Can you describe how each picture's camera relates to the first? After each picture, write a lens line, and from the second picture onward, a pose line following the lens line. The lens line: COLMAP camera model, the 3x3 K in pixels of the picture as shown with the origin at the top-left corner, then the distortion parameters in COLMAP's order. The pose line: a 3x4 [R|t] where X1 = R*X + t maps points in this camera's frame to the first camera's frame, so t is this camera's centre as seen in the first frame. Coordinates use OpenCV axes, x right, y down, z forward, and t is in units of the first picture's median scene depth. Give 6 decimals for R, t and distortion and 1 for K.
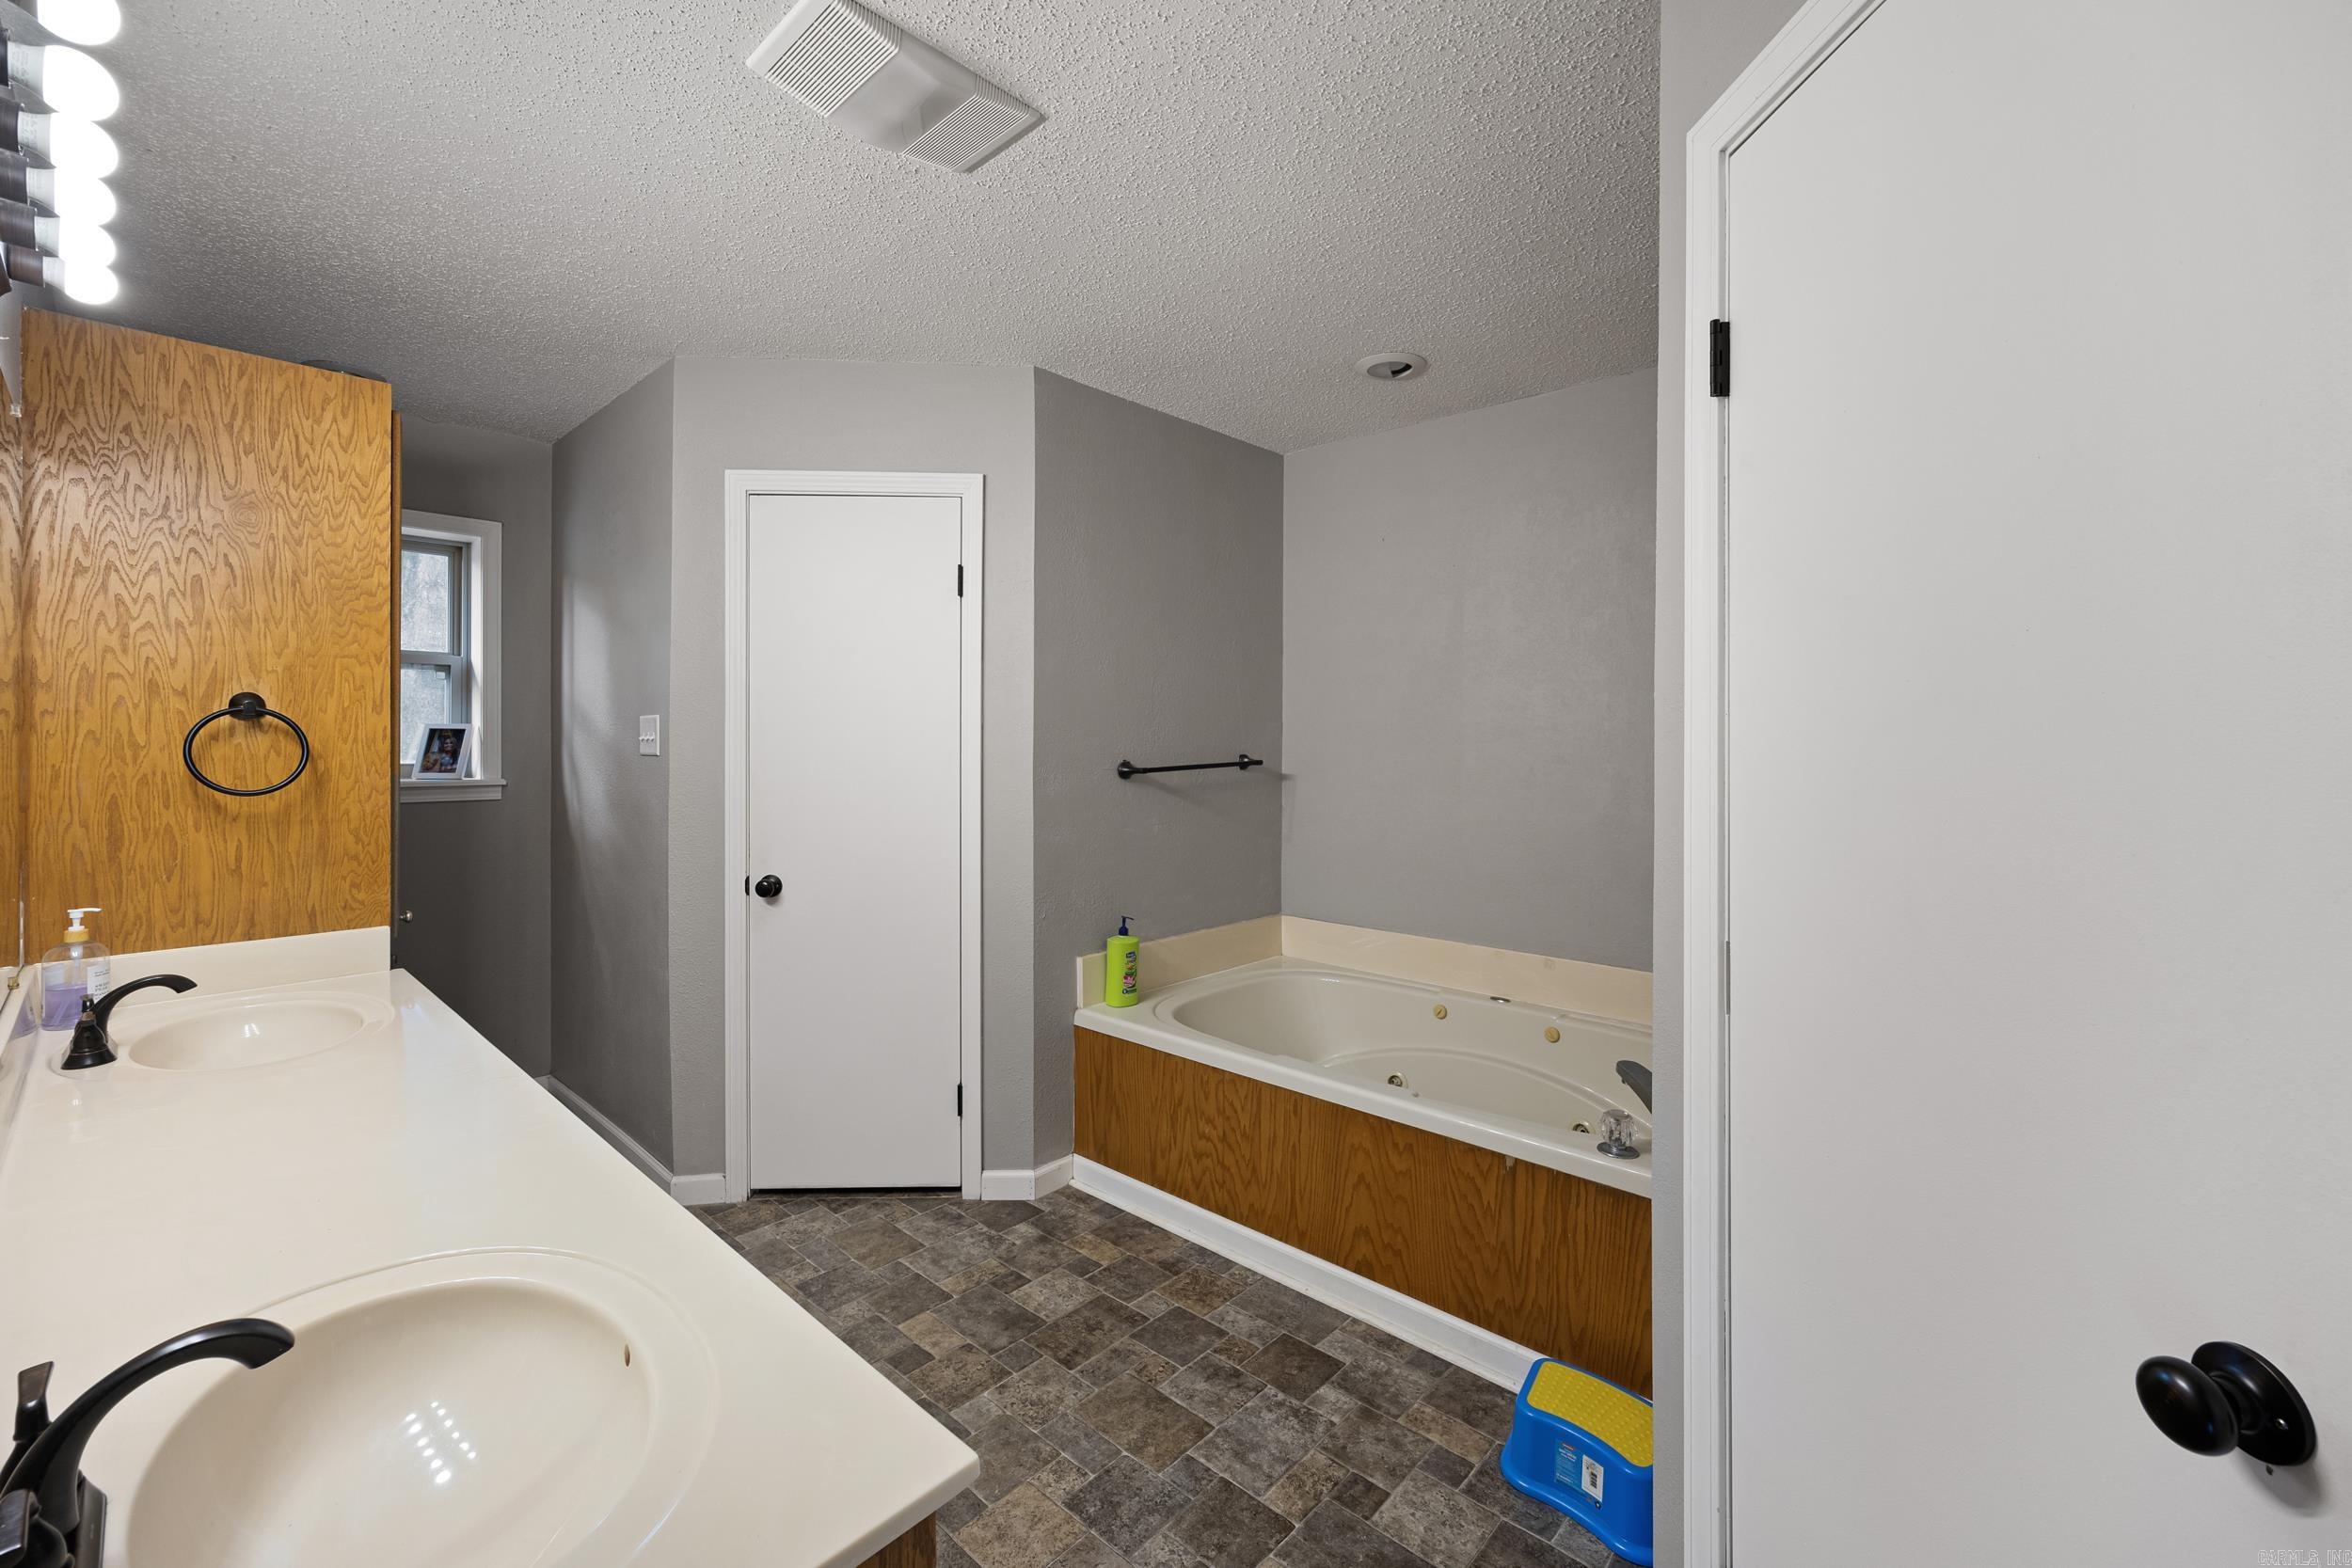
lens RADIAL K [[954.5, 0, 1181.9], [0, 954.5, 739.3], [0, 0, 1]] dist [-0.001528, -0.000153]
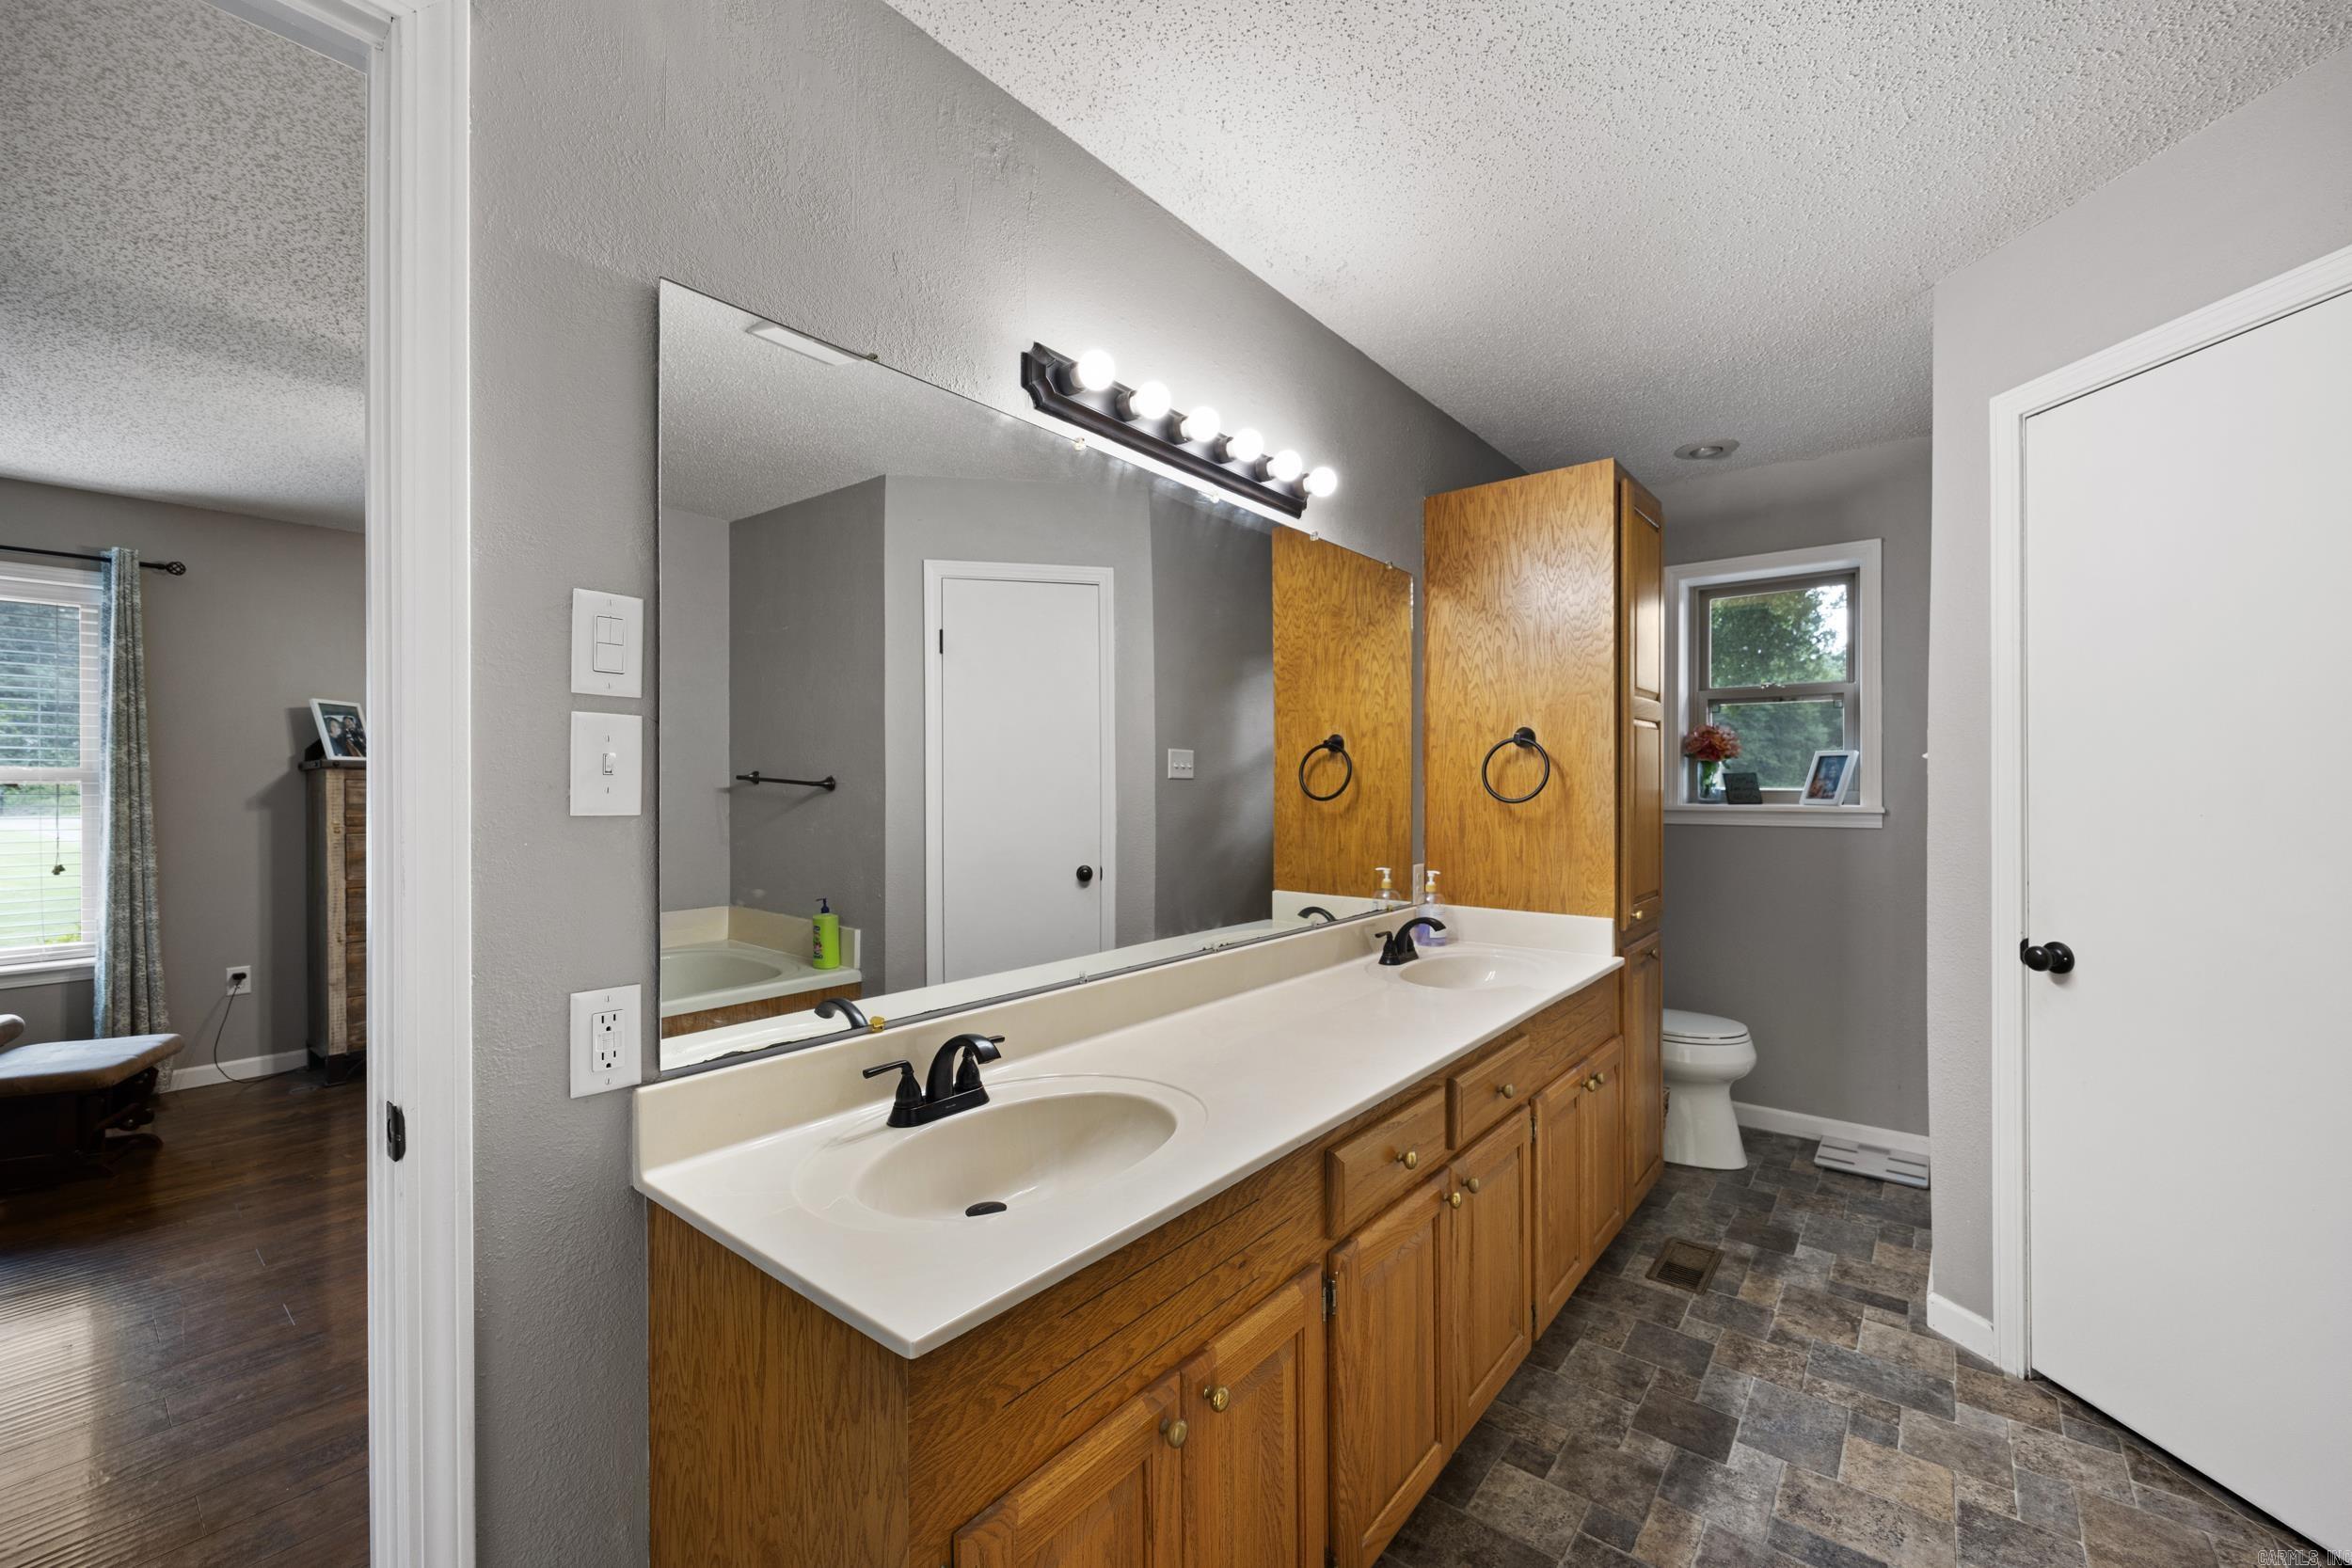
lens RADIAL K [[949.8, 0, 1188.1], [0, 949.8, 784.3], [0, 0, 1]] dist [-0.000823, 0.000047]
pose [[0.062184, -0.005786, -0.998048, 0.317730], [0.005274, 0.999971, -0.005469, 0.035095], [0.998051, -0.004924, 0.062213, 0.424675]]
